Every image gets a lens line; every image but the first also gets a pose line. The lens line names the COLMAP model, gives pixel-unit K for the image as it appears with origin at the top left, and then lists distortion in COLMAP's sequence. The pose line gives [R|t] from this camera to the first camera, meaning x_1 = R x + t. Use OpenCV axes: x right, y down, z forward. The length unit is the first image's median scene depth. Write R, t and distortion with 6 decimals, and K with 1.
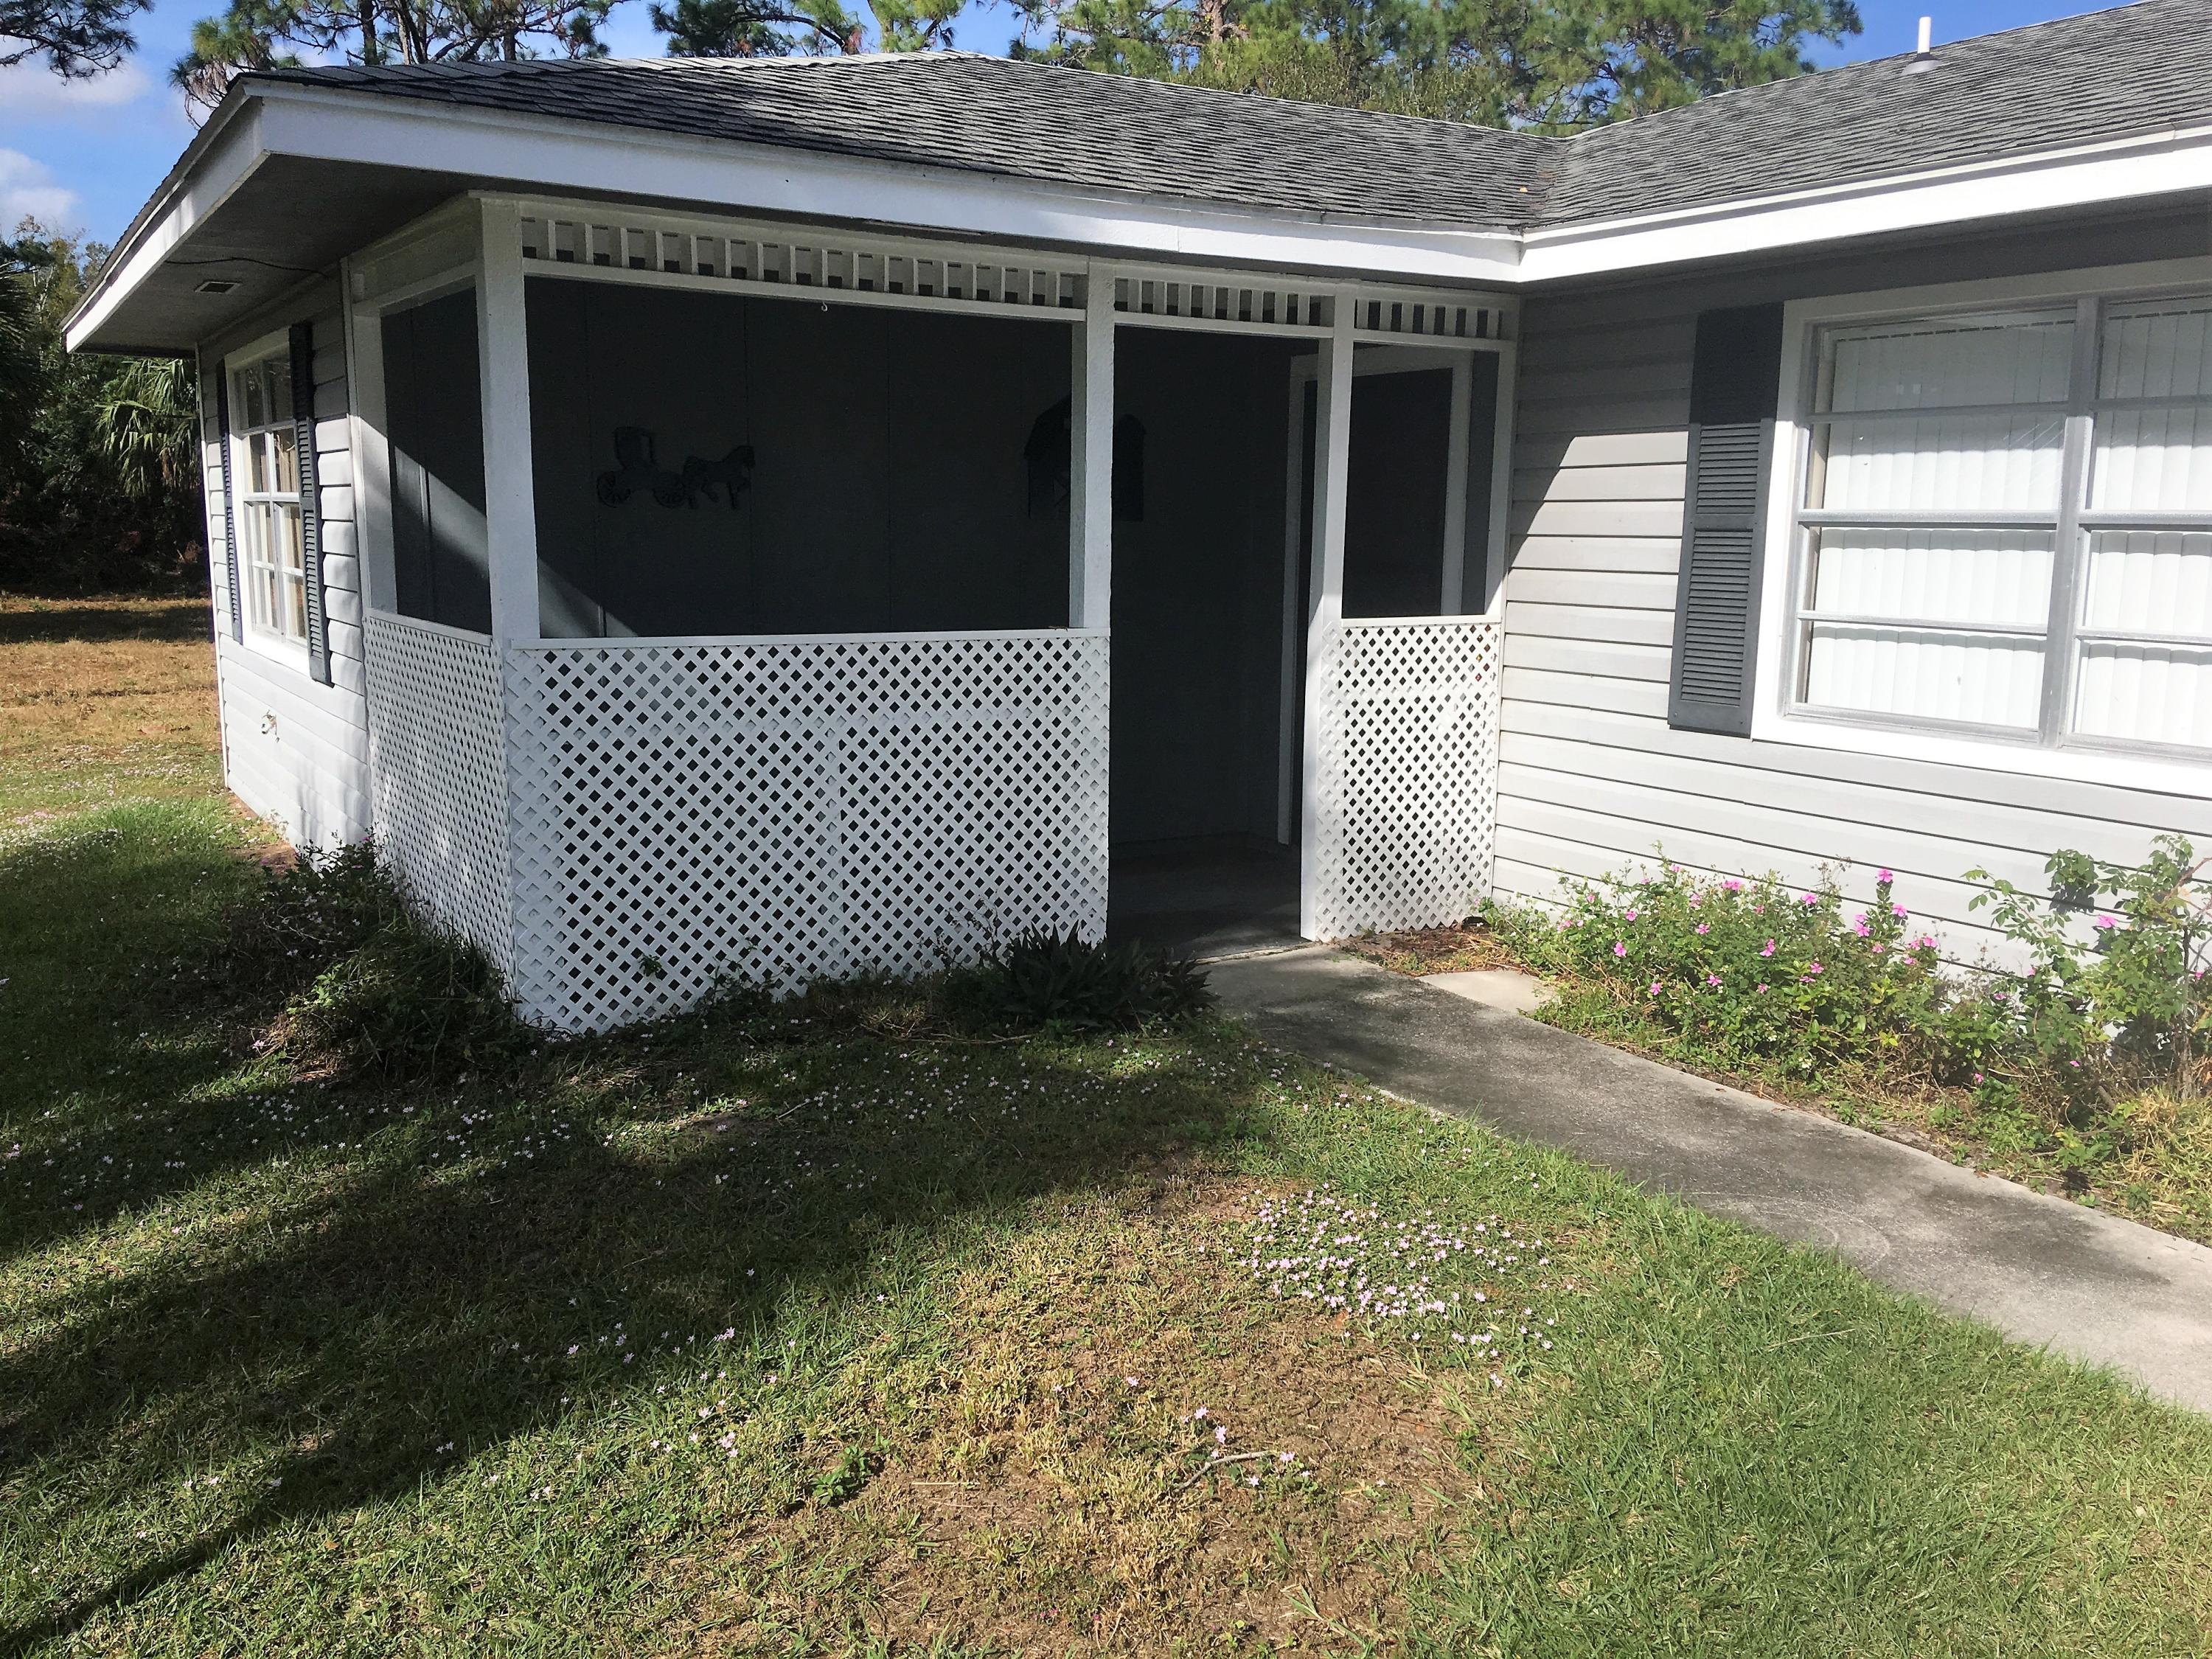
lens RADIAL K [[1849.0, 0, 1106.6], [0, 1849.0, 828.2], [0, 0, 1]] dist [0.108153, -0.149956]
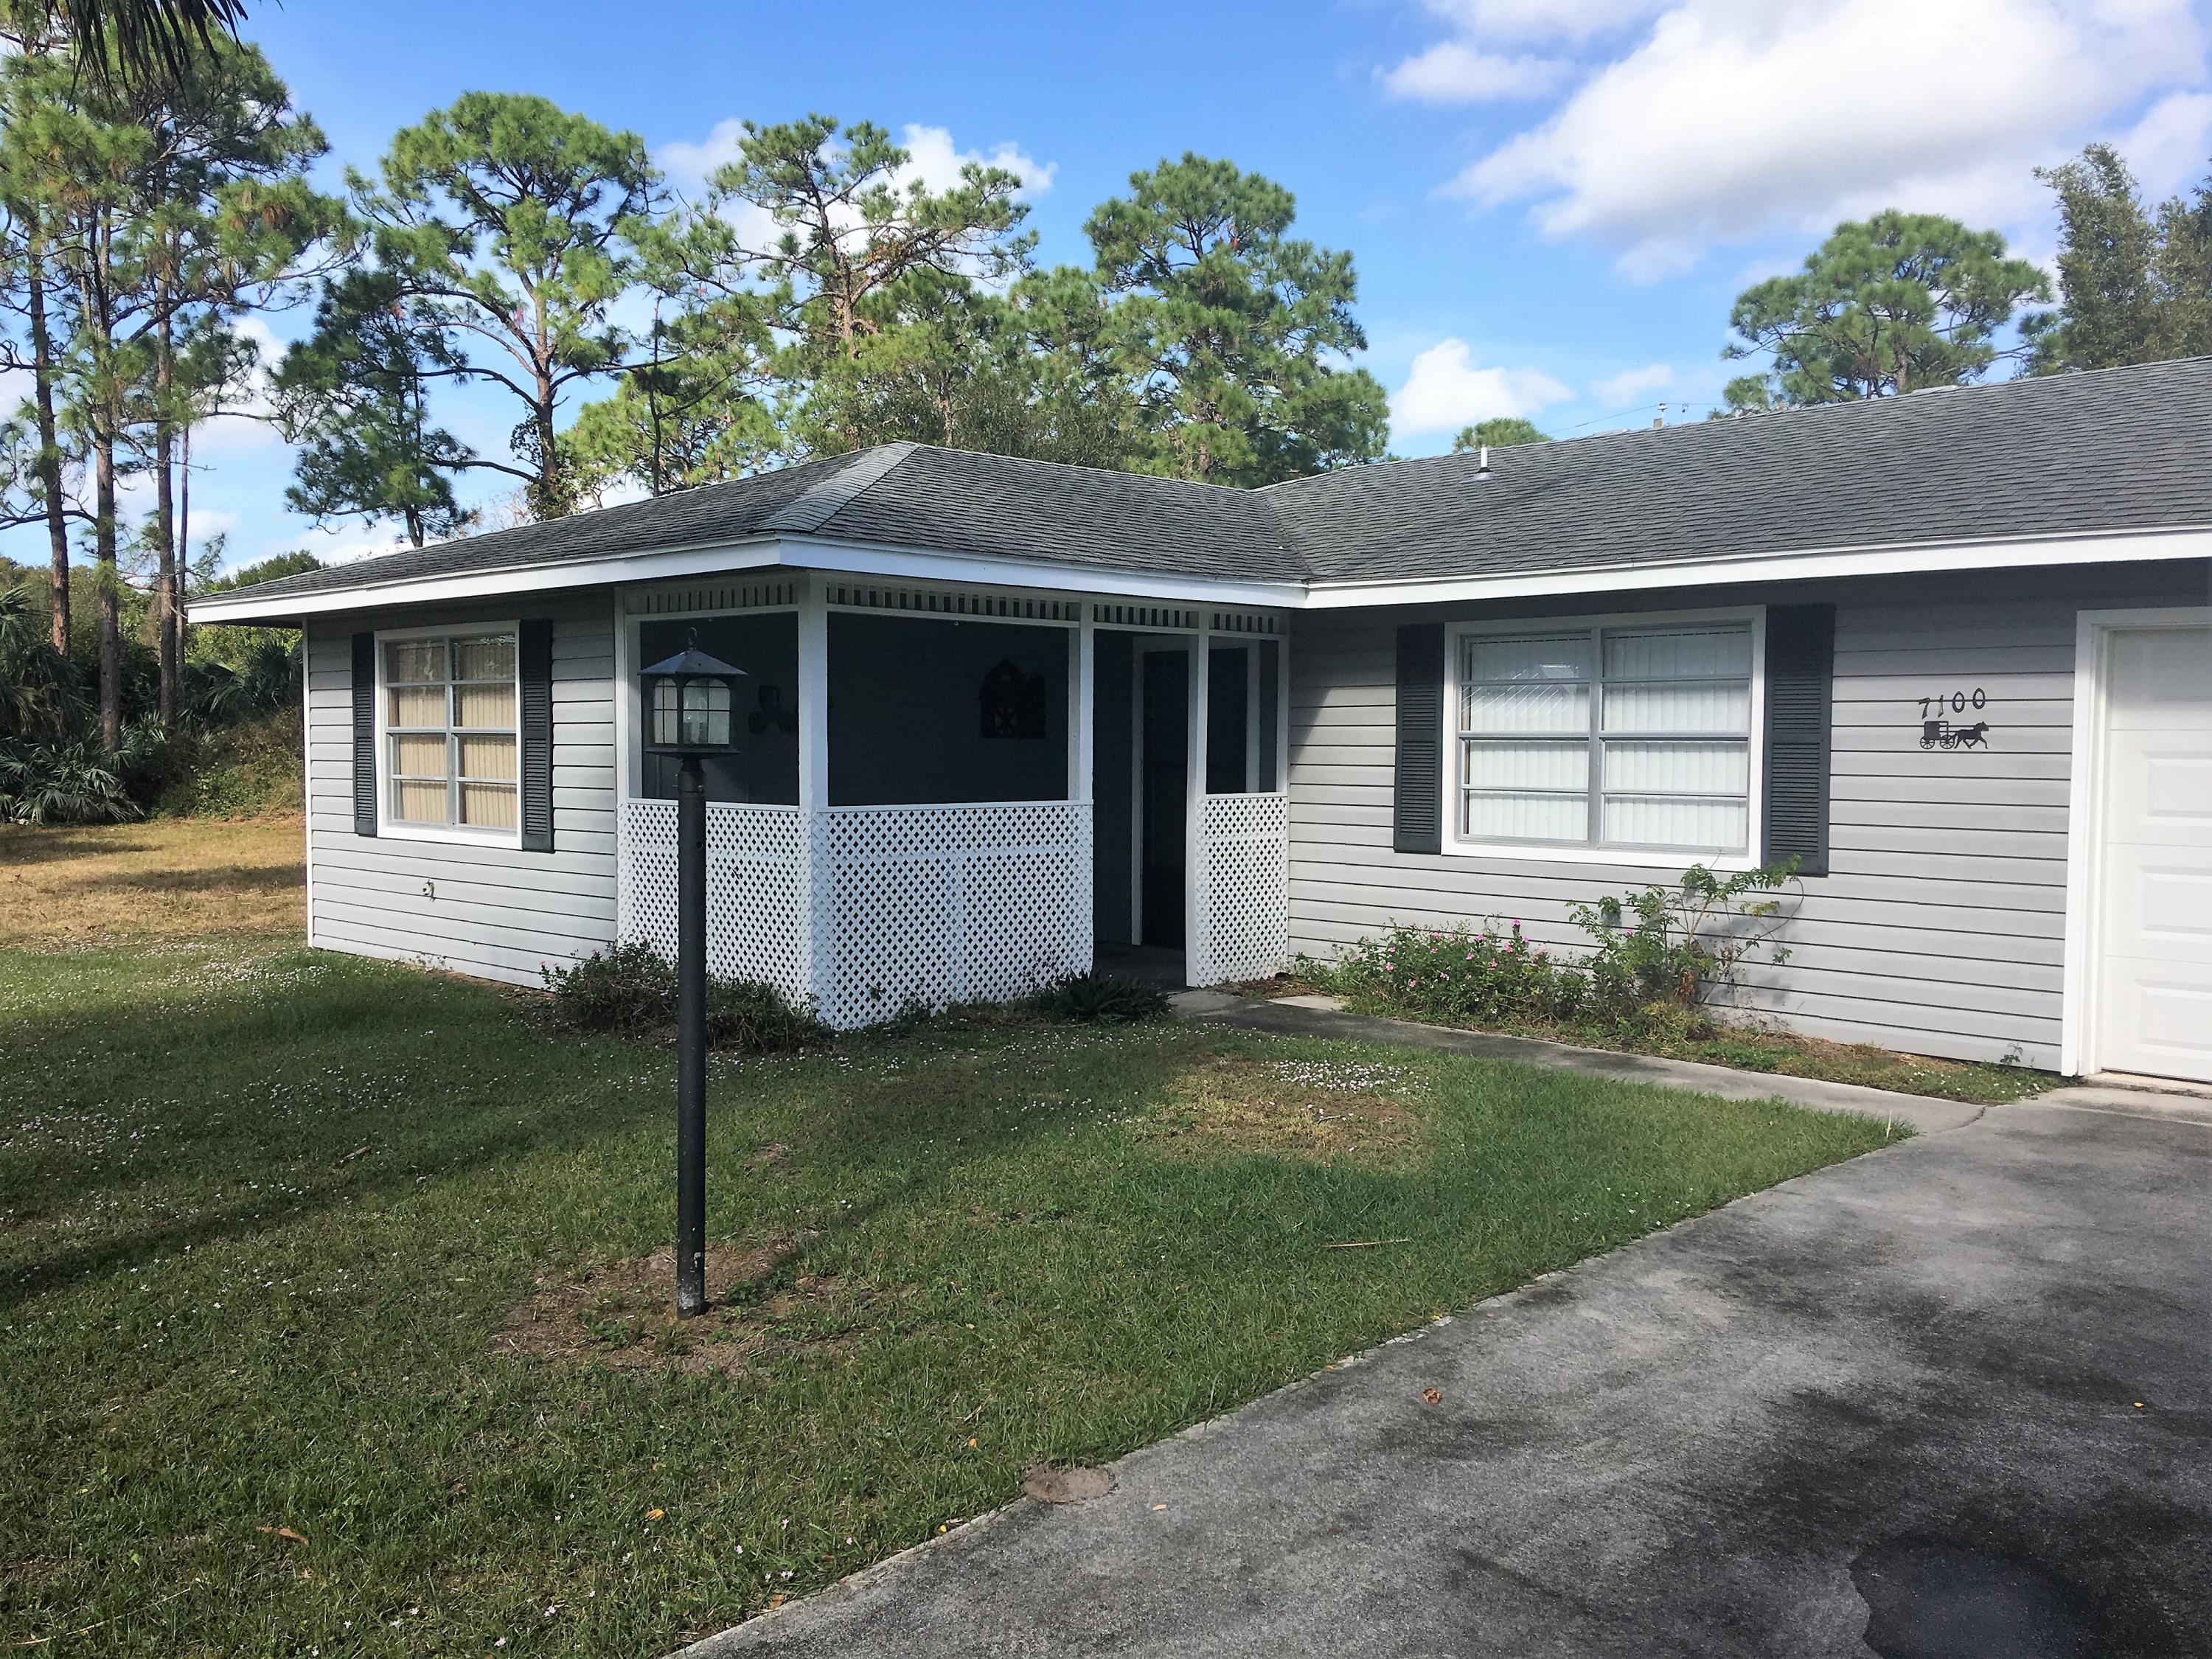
lens RADIAL K [[1849.0, 0, 1089.3], [0, 1849.0, 837.0], [0, 0, 1]] dist [0.108153, -0.149956]
pose [[0.973255, -0.020807, 0.228784, -0.411763], [0.046139, 0.993302, -0.105938, 0.113388], [-0.225047, 0.113660, 0.967696, -0.690818]]
